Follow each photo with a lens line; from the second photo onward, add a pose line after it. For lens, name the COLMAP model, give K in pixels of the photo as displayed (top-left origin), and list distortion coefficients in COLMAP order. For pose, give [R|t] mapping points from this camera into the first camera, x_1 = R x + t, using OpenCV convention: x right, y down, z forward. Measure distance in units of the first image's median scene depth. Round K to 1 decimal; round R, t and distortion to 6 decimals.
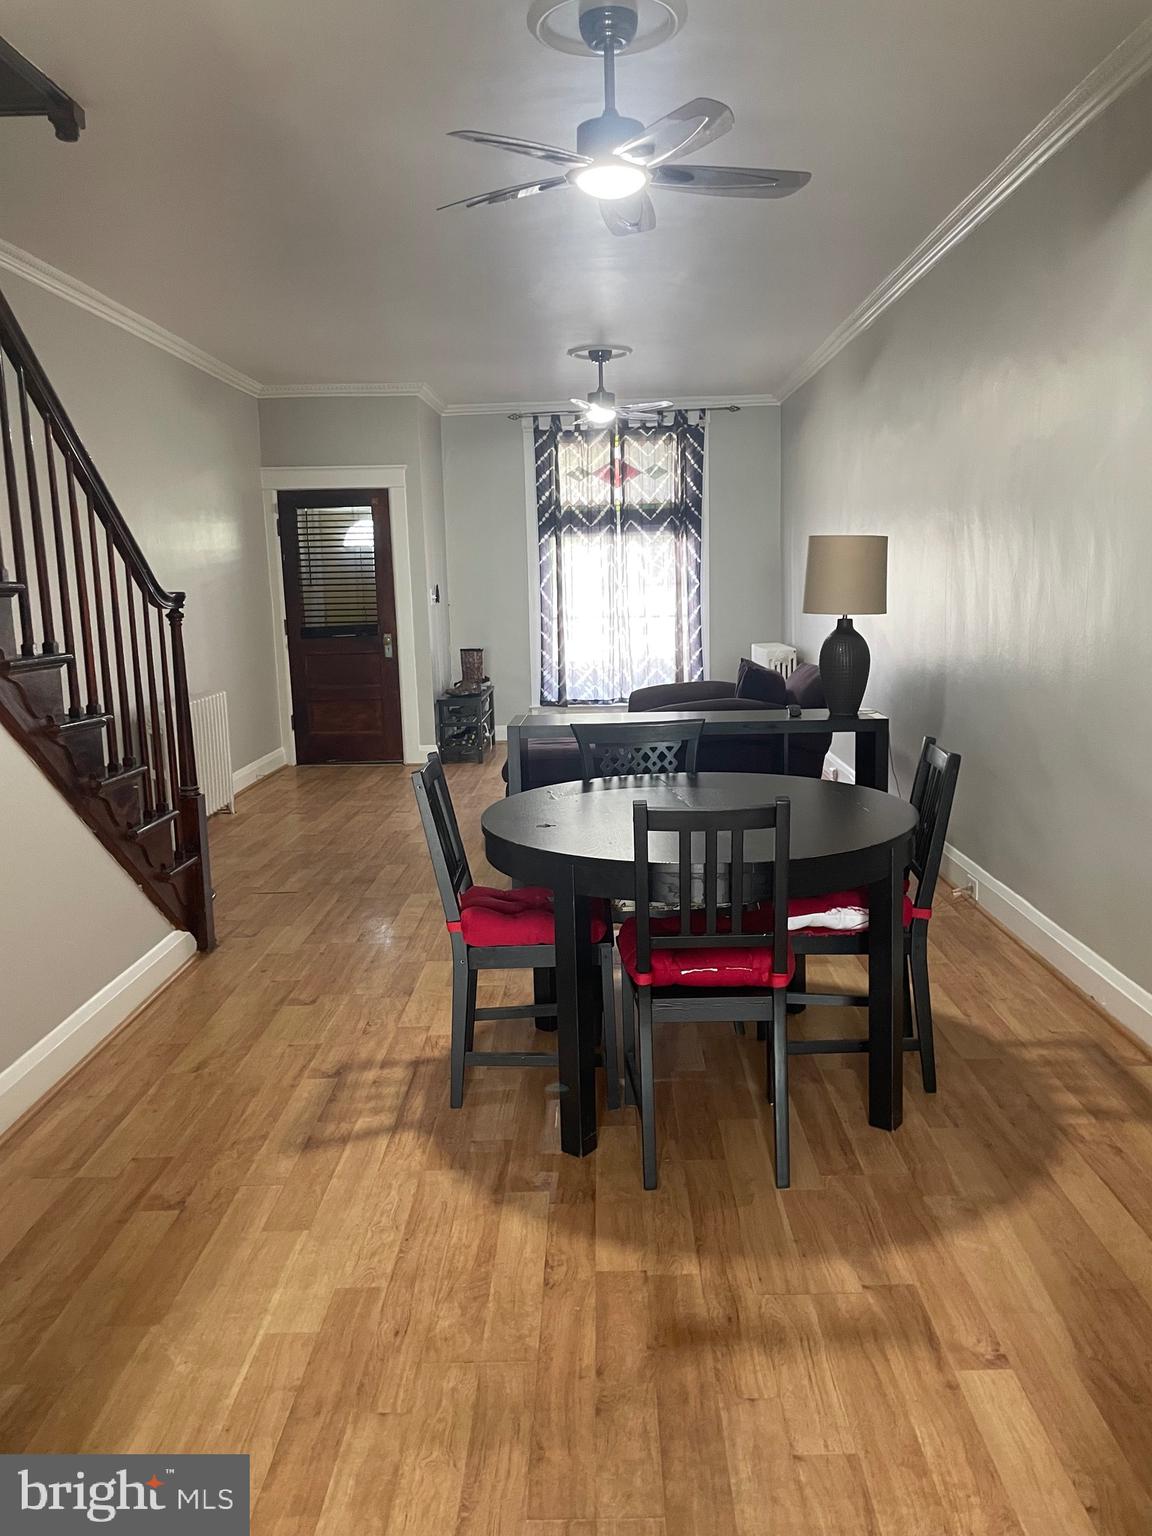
lens RADIAL K [[1163.2, 0, 578.9], [0, 1163.2, 766.4], [0, 0, 1]] dist [0.068809, -0.030868]
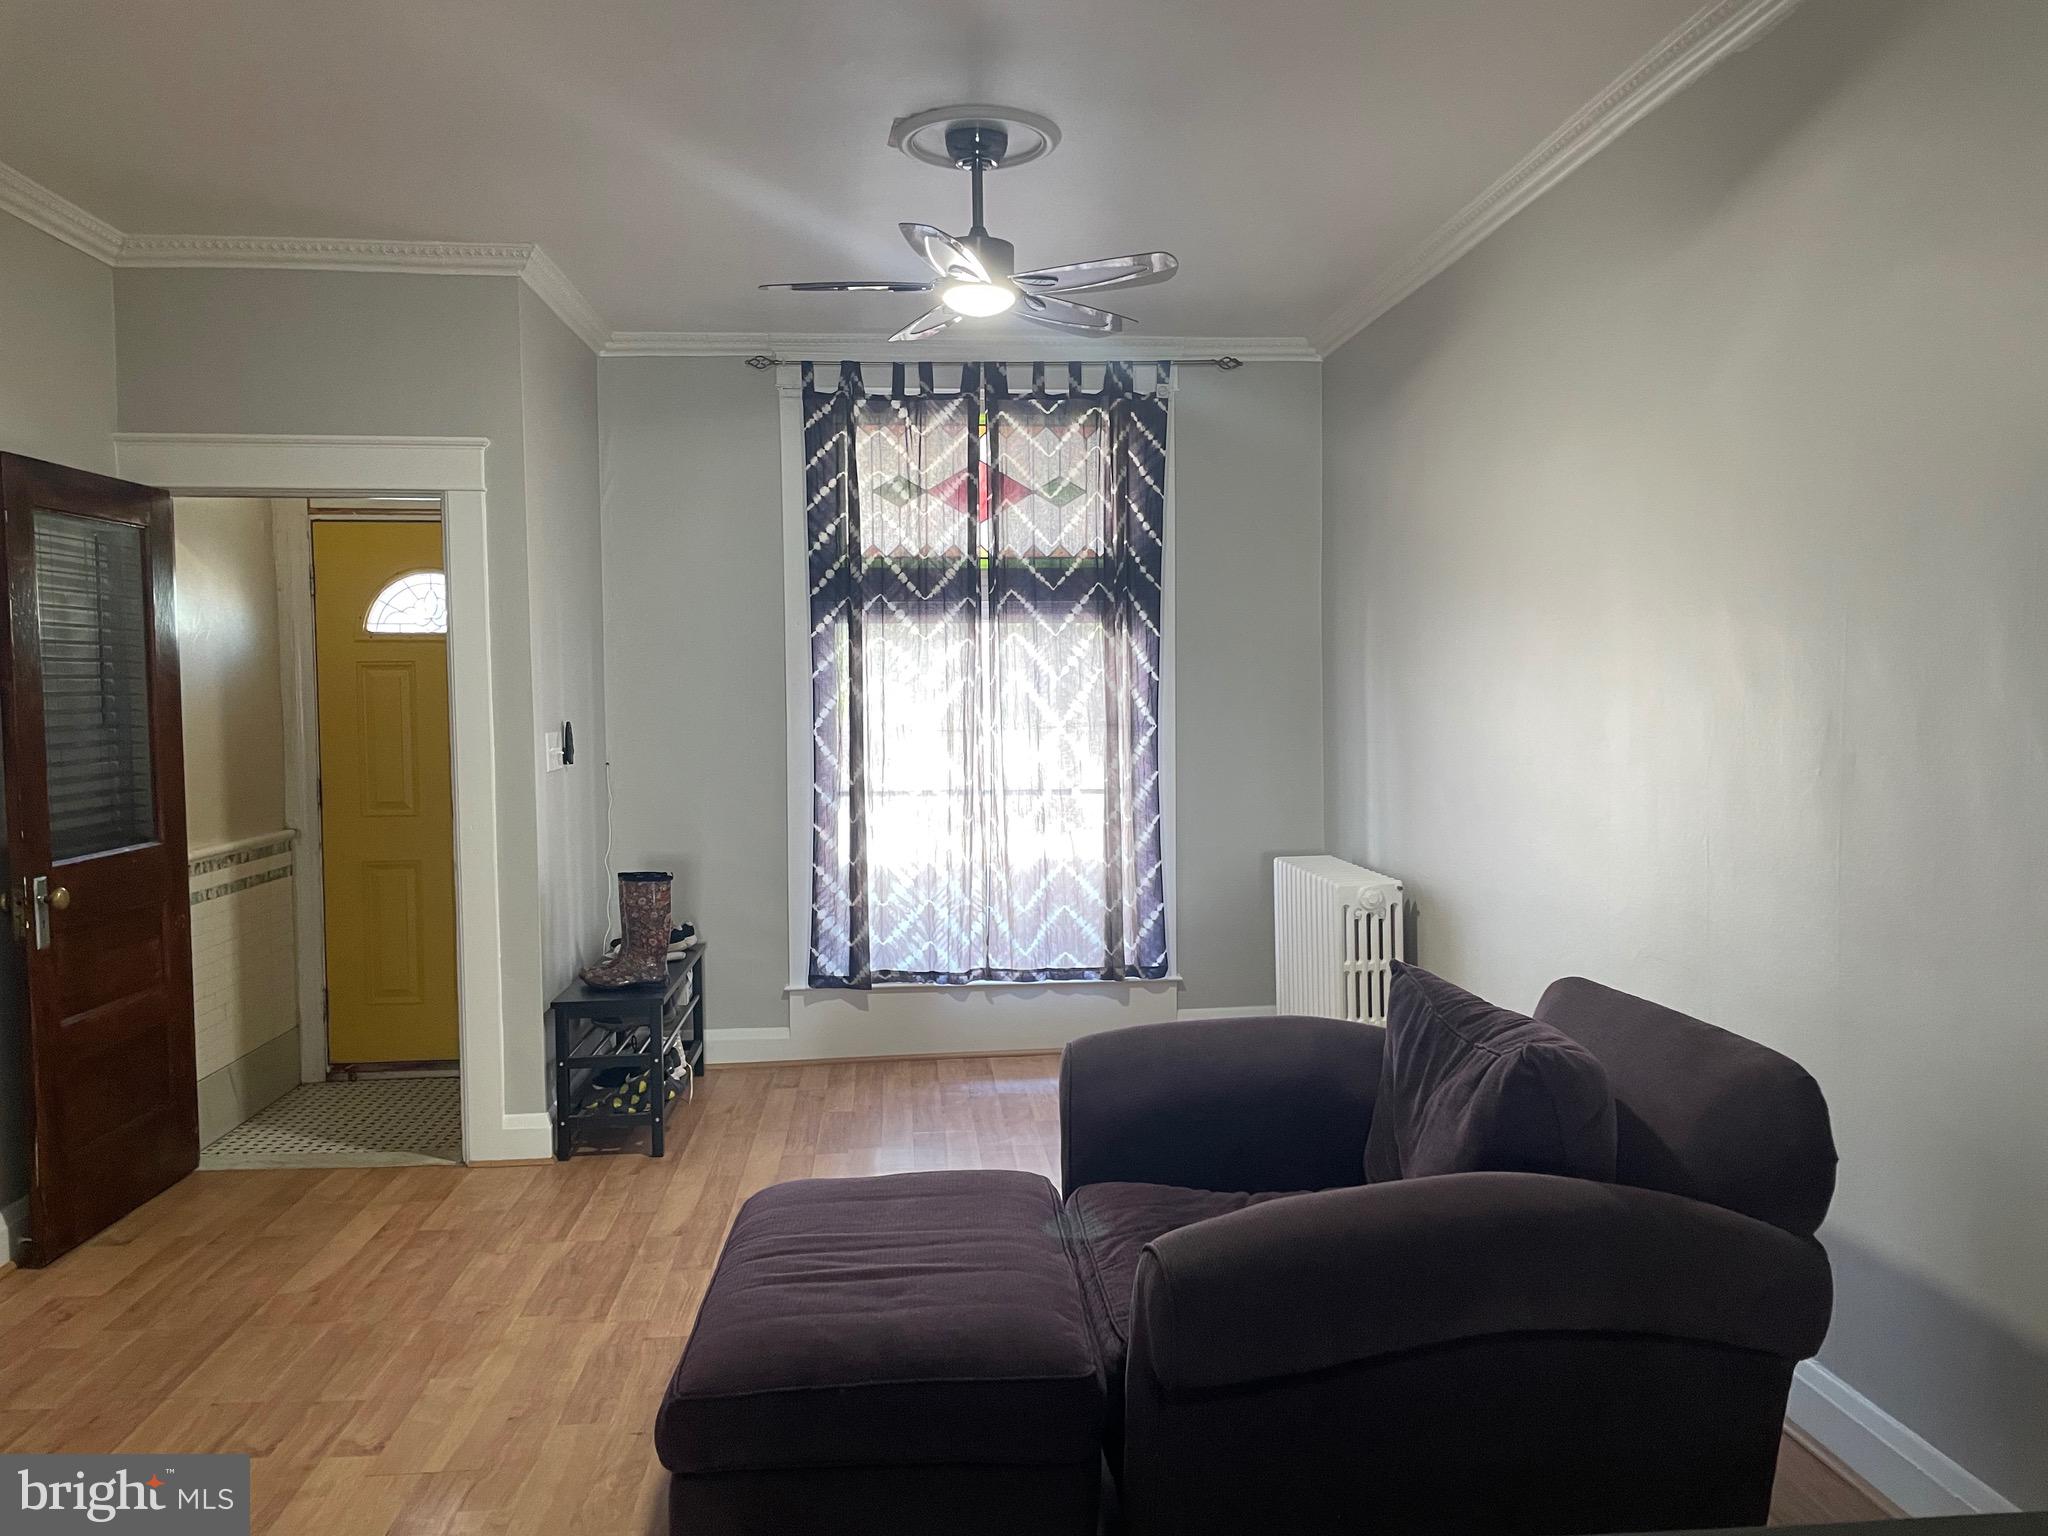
lens RADIAL K [[1551.0, 0, 1028.2], [0, 1551.0, 773.1], [0, 0, 1]] dist [0.068809, -0.030868]
pose [[0.994602, 0.010857, 0.103198, -0.023134], [0.000690, 0.993797, -0.111203, -0.132827], [-0.103765, 0.110674, 0.988425, 0.758514]]
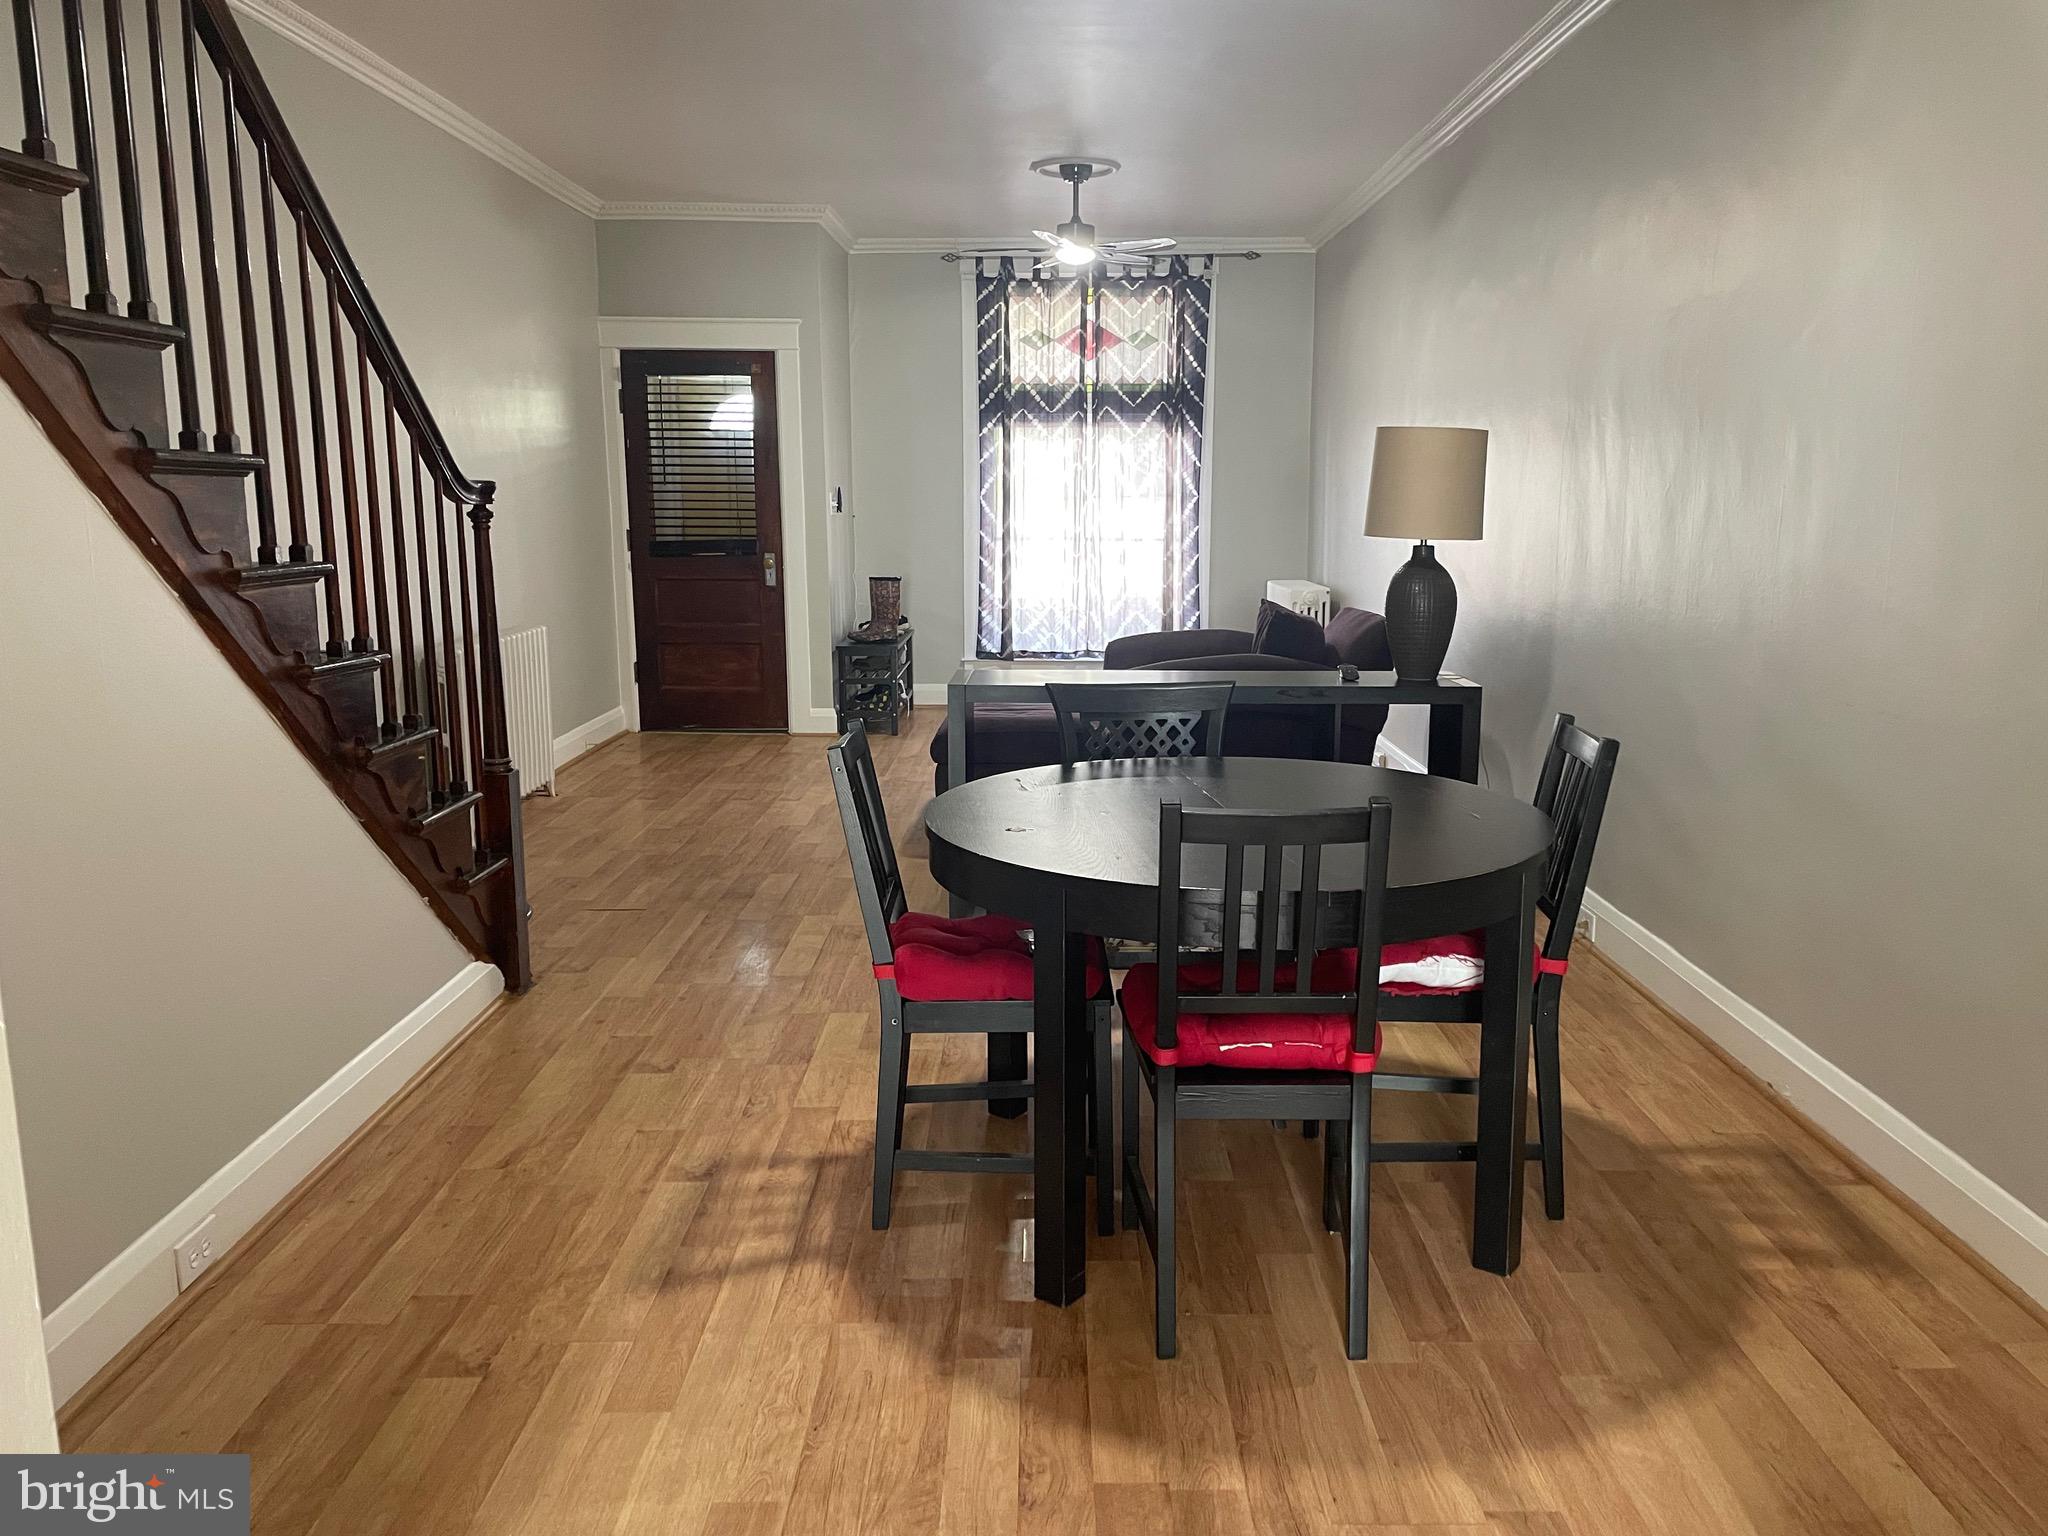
lens RADIAL K [[1551.0, 0, 1039.9], [0, 1551.0, 779.0], [0, 0, 1]] dist [0.068809, -0.030868]
pose [[0.999538, 0.023258, 0.019568, -0.020757], [-0.023720, 0.999437, 0.023741, -0.000590], [-0.019005, -0.024194, 0.999527, 0.045293]]
